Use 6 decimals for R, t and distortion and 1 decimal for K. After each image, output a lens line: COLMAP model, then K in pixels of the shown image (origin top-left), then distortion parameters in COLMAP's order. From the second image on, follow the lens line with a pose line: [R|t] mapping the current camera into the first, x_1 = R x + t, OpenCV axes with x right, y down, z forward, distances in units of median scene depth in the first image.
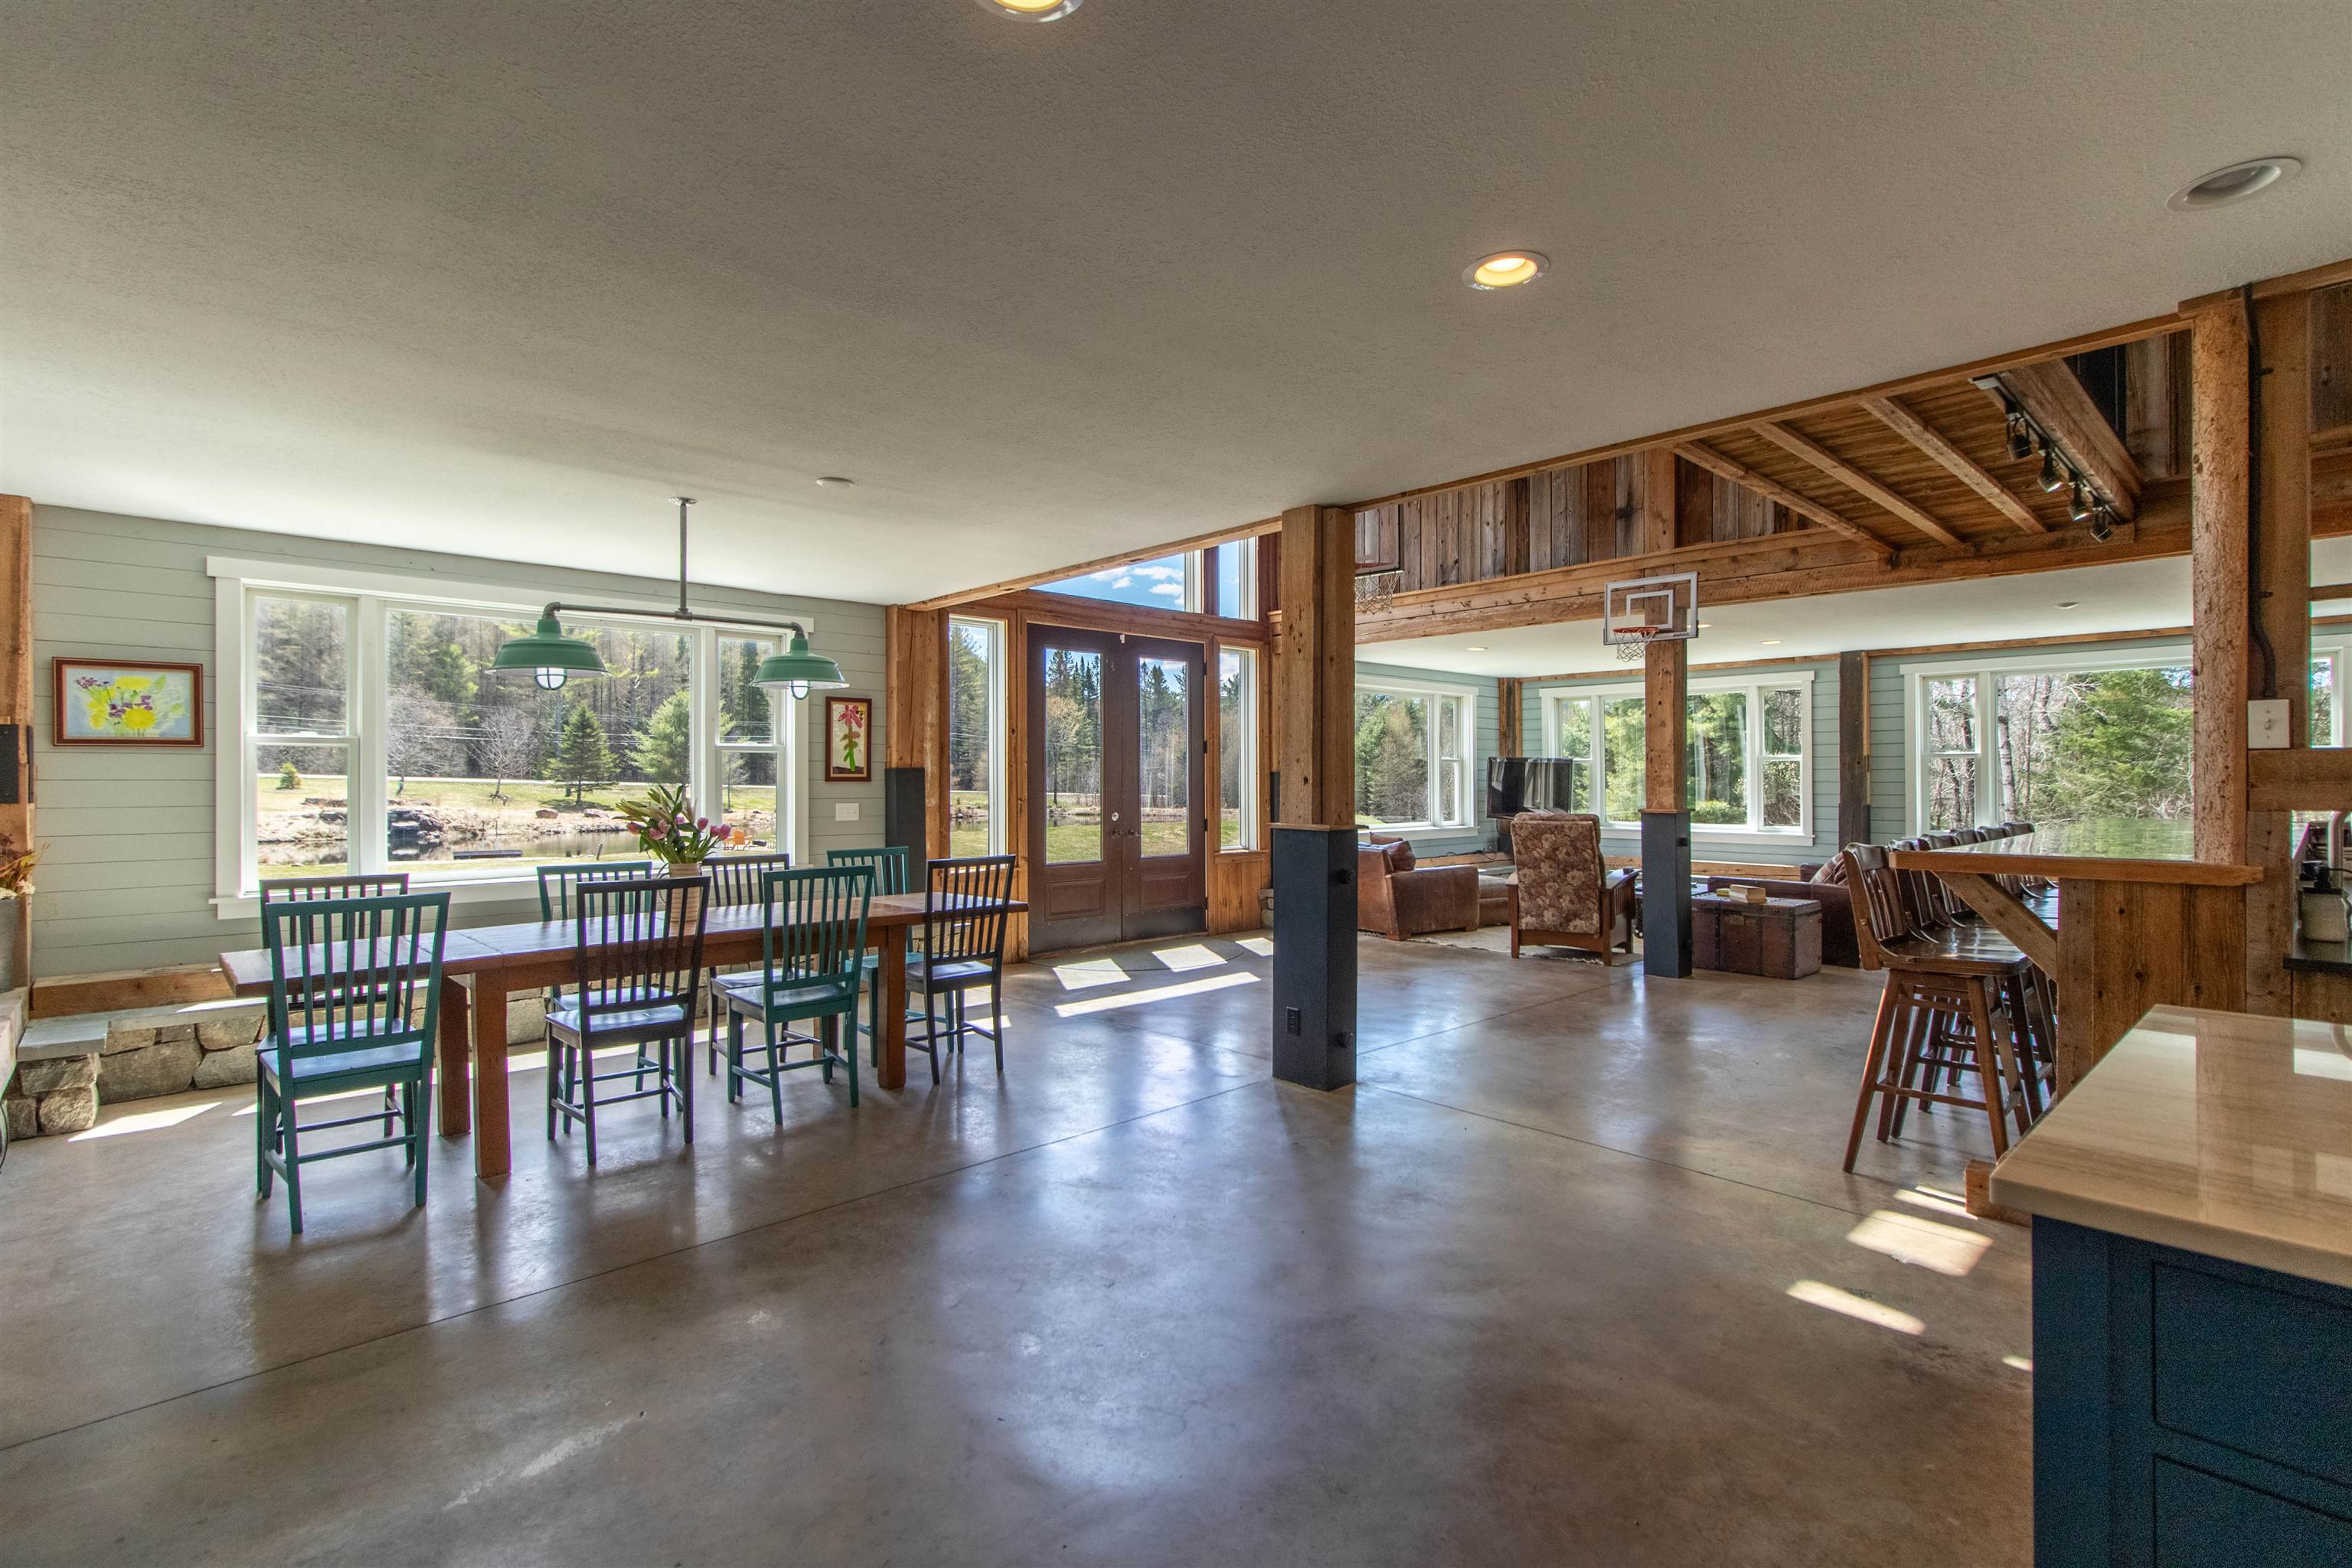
lens RADIAL K [[1096.6, 0, 1192.2], [0, 1096.6, 780.2], [0, 0, 1]] dist [0.000836, 0.000785]
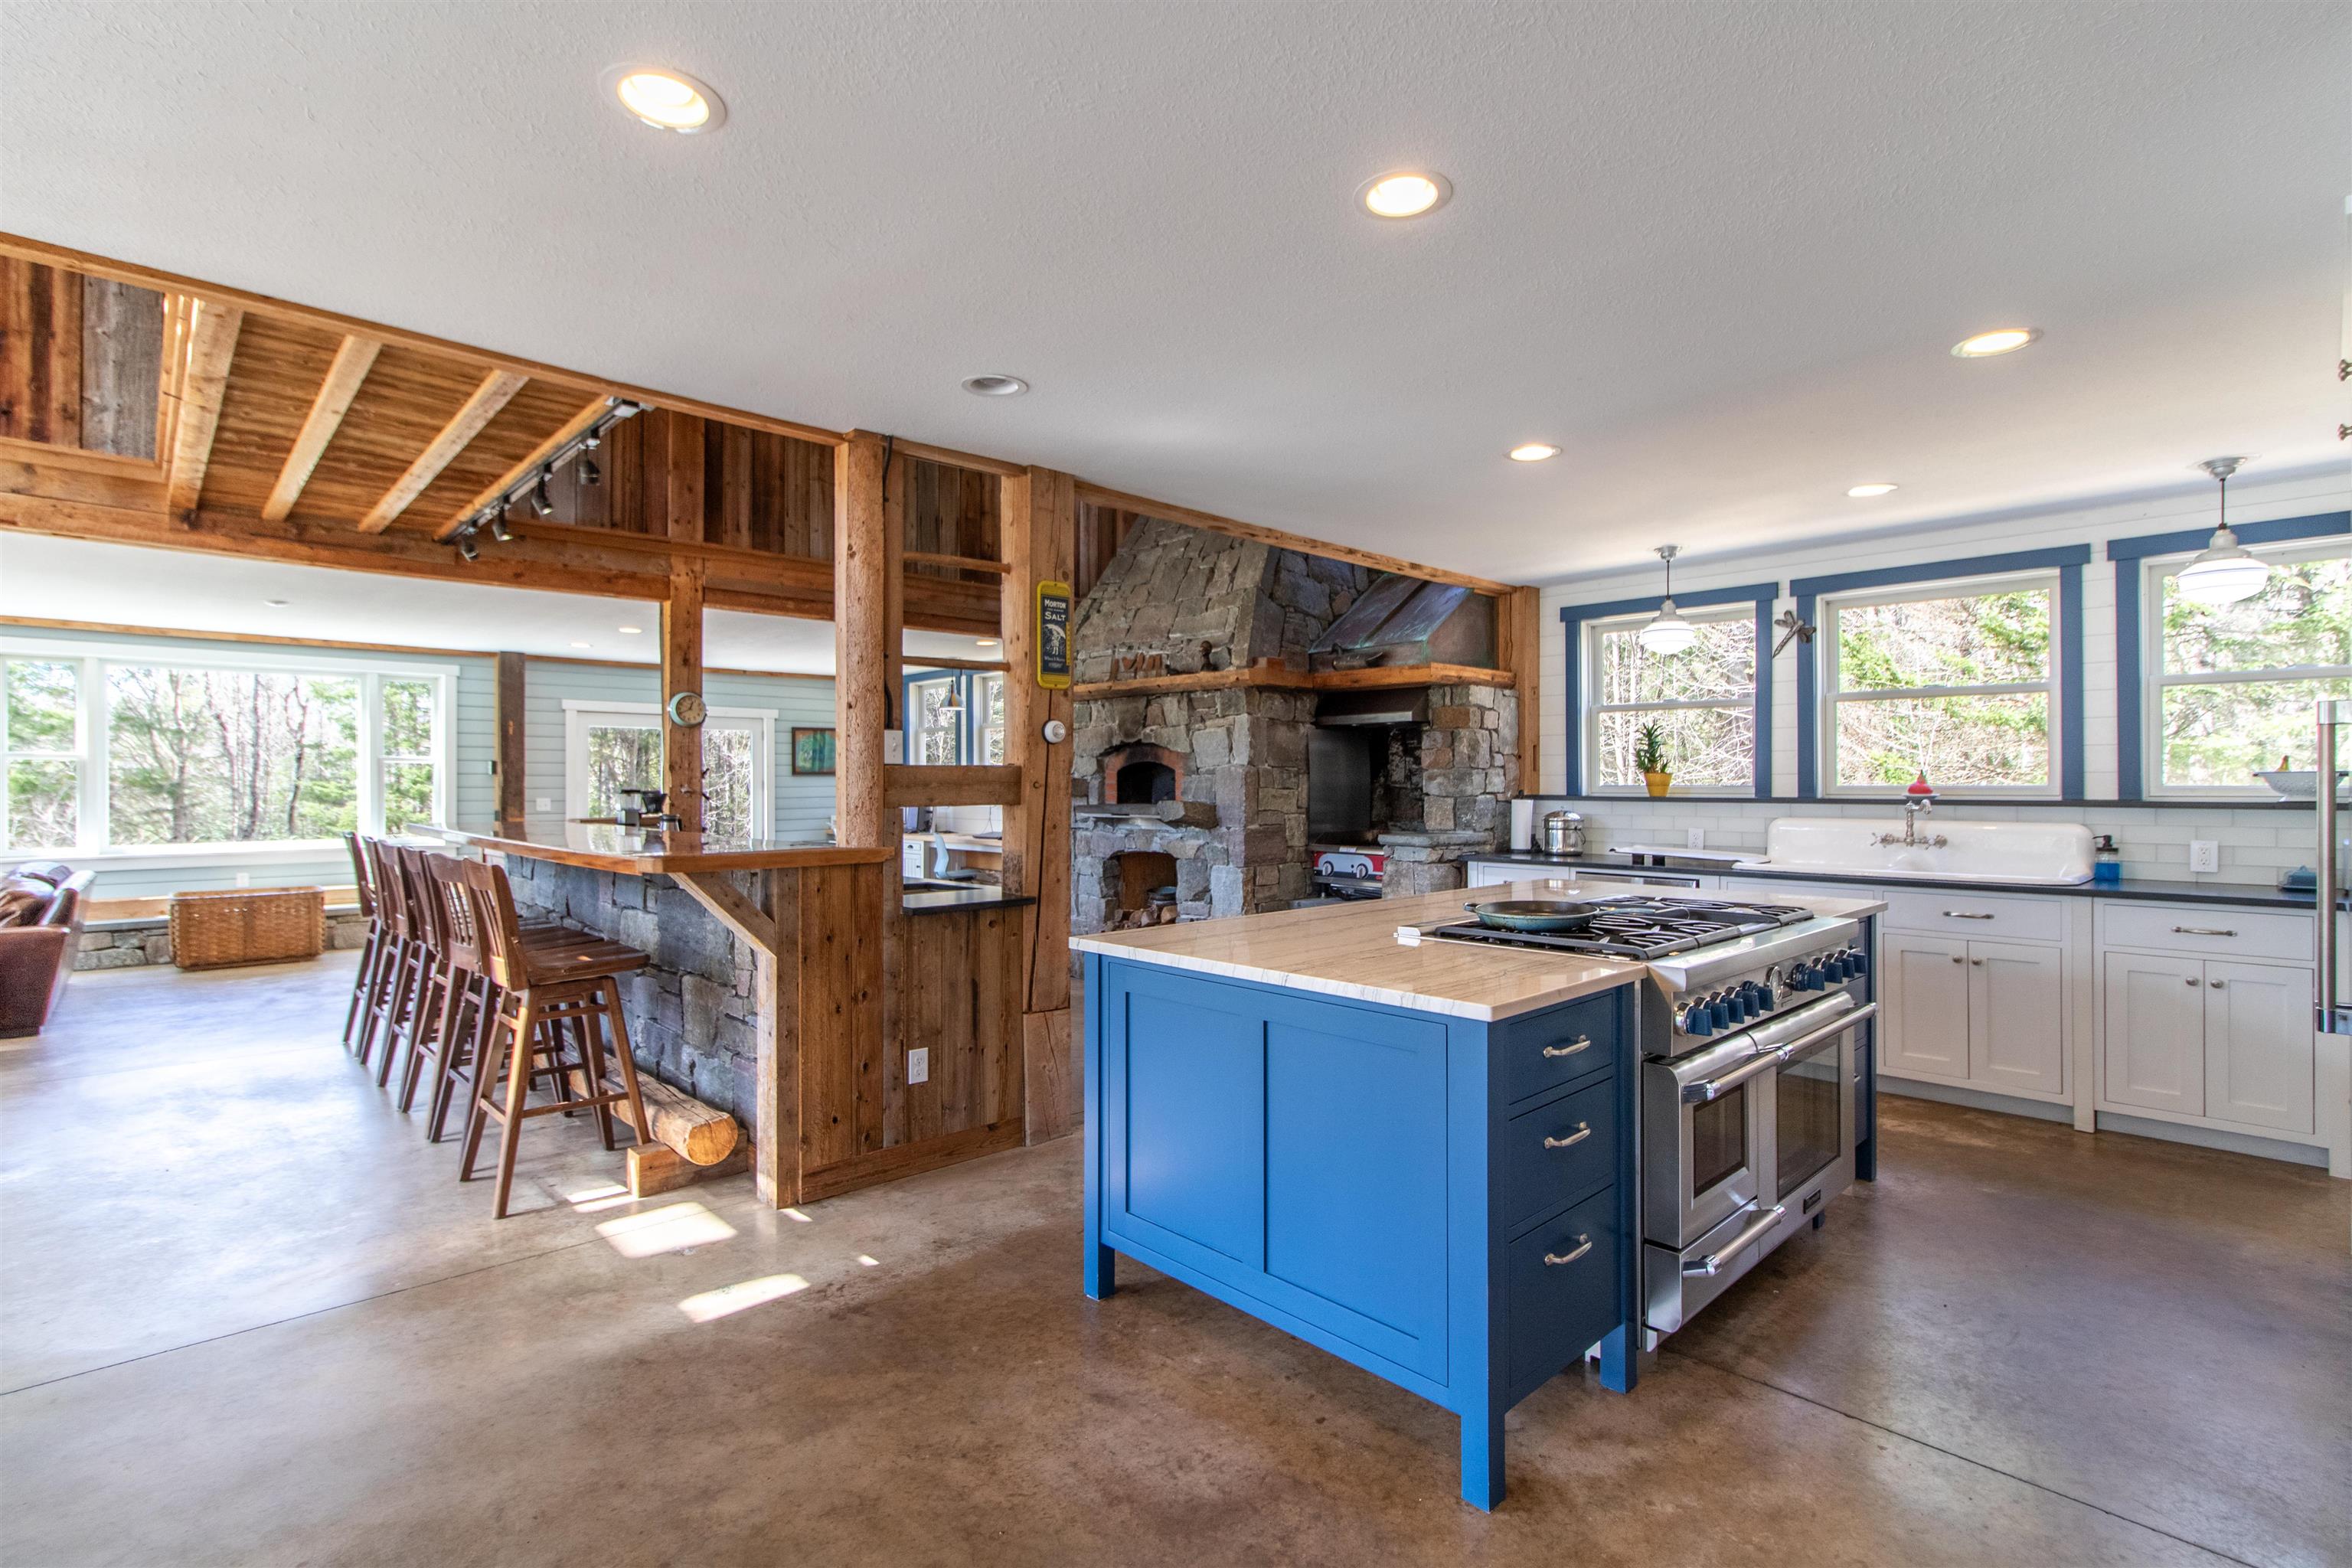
lens RADIAL K [[1096.6, 0, 1178.1], [0, 1096.6, 782.3], [0, 0, 1]] dist [0.000836, 0.000785]
pose [[-0.019534, 0.003005, 0.999805, -0.168865], [0.000922, 0.999995, -0.002988, -0.000292], [-0.999809, 0.000863, -0.019536, 0.240793]]
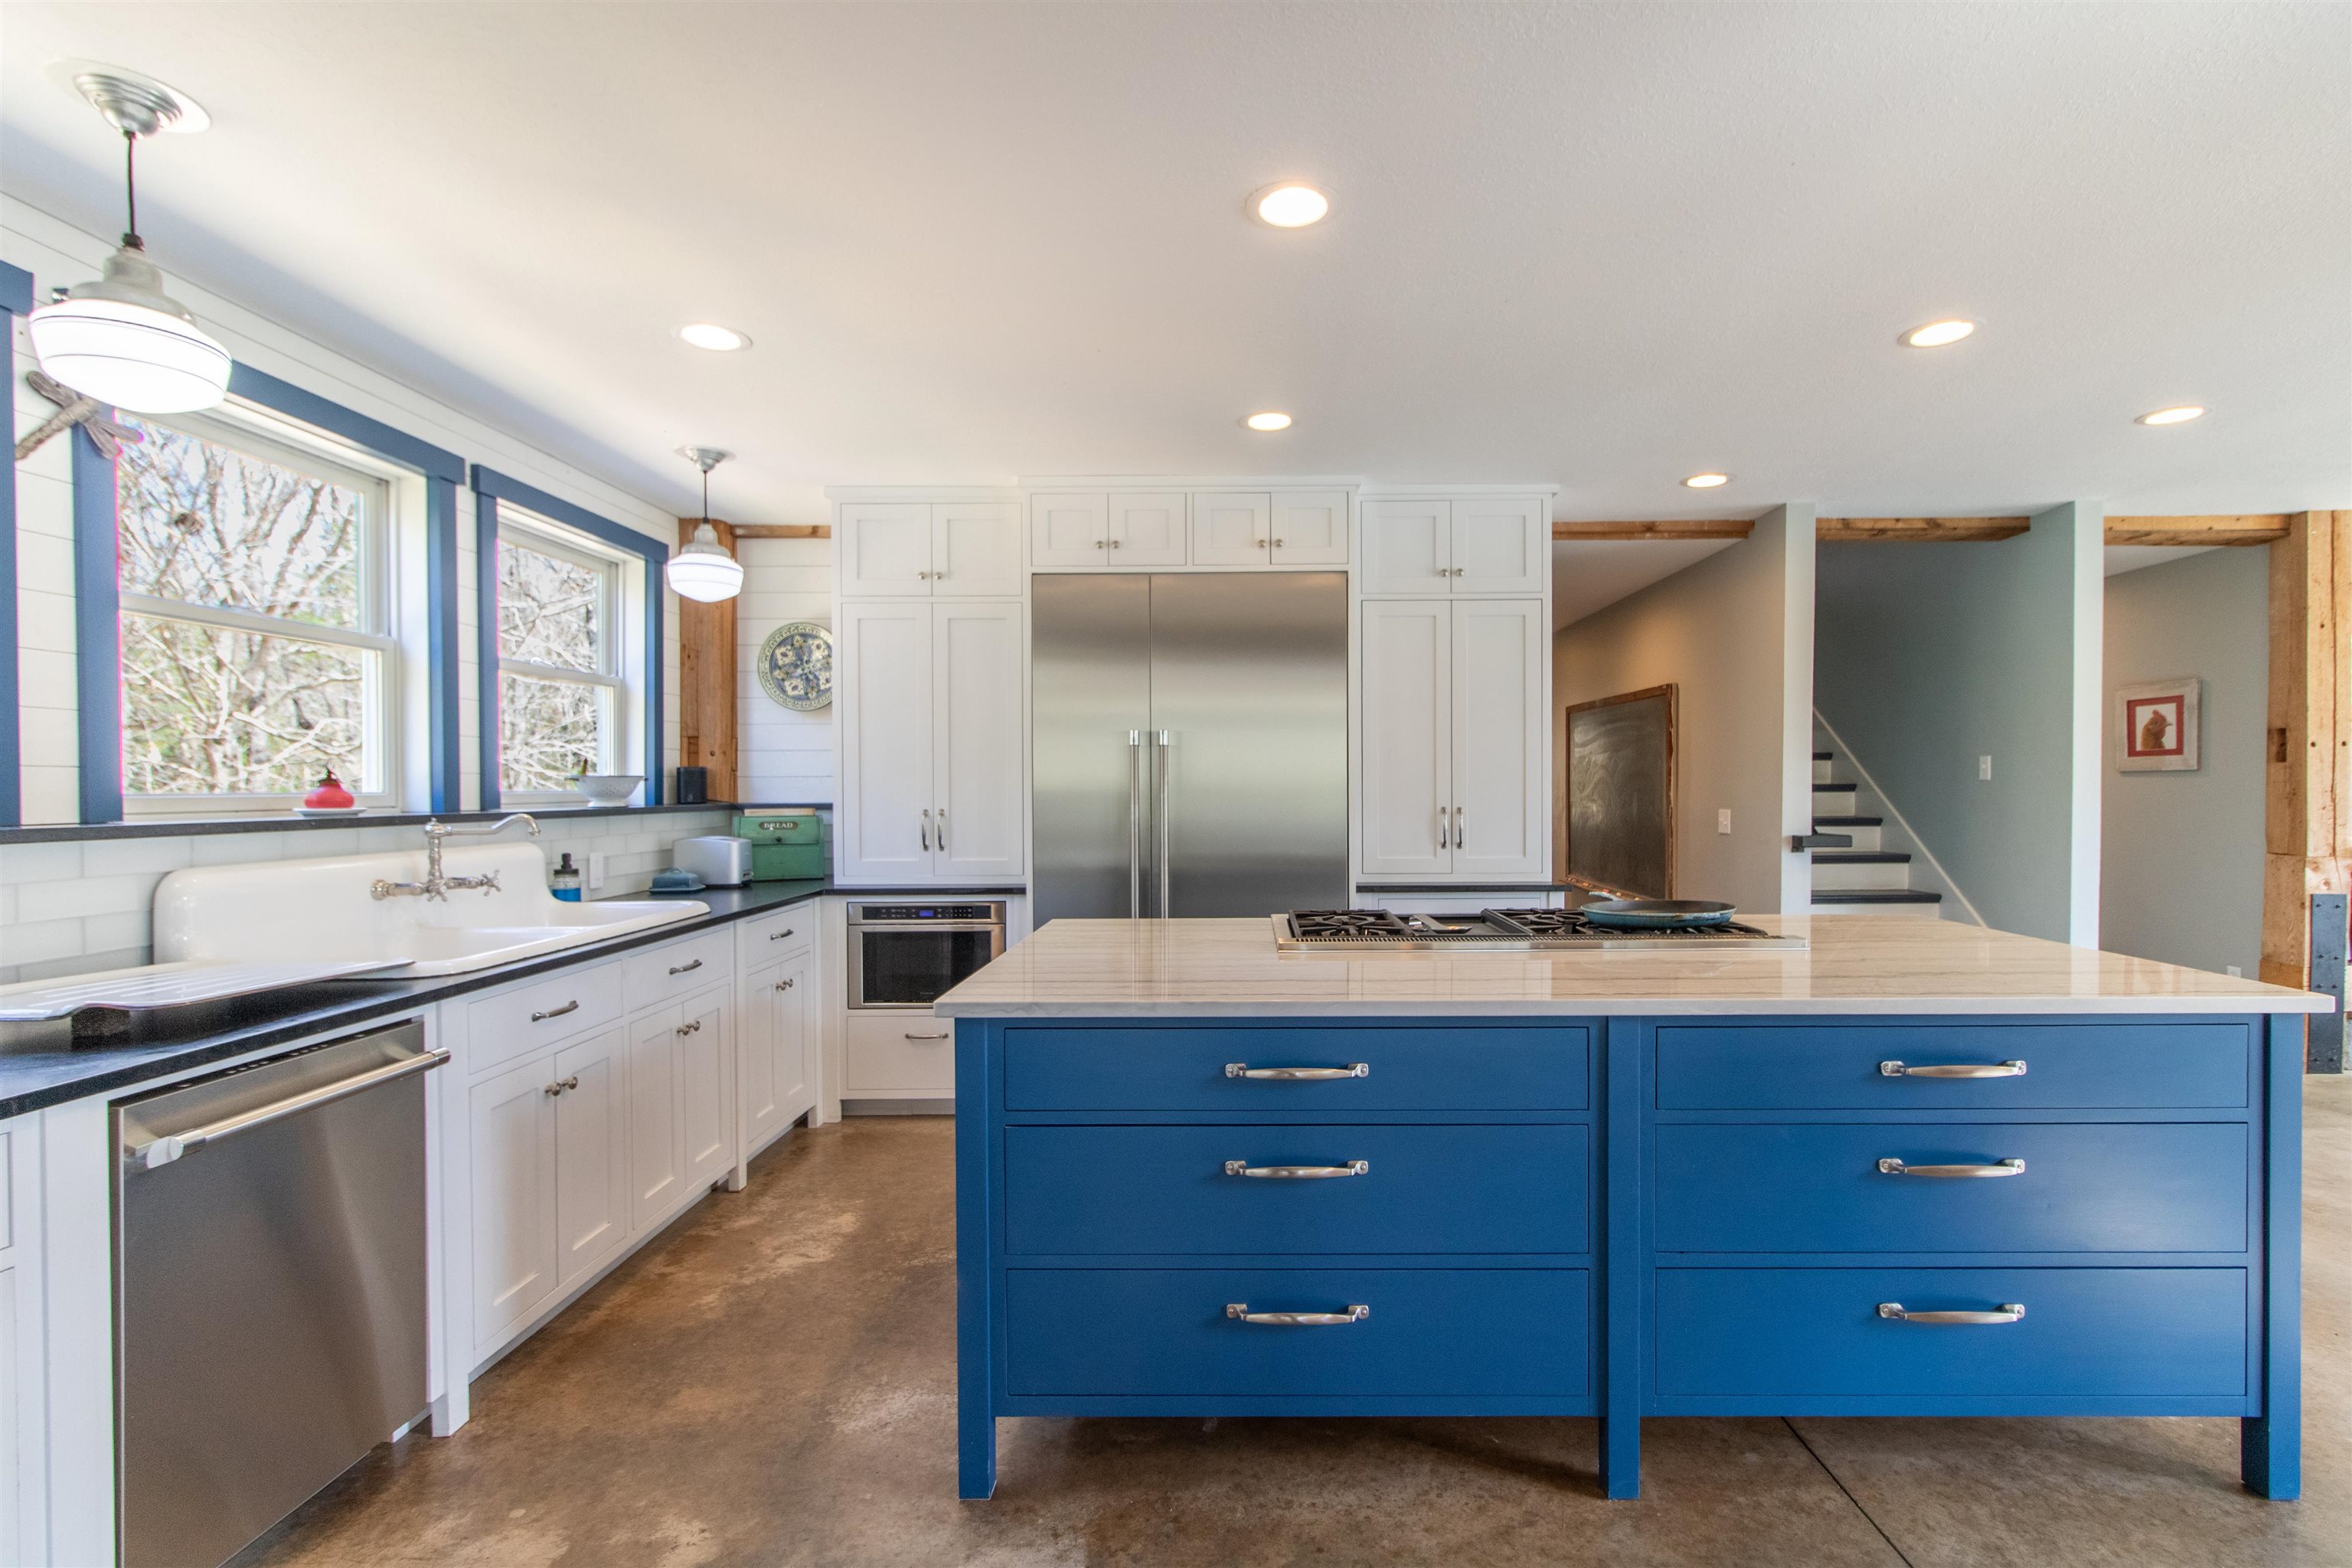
lens RADIAL K [[1096.6, 0, 1189.8], [0, 1096.6, 788.4], [0, 0, 1]] dist [0.000836, 0.000785]
pose [[-0.701351, 0.007517, -0.712776, 0.602380], [0.006145, 0.999971, 0.004499, -0.001287], [0.712789, -0.001225, -0.701377, 0.243096]]
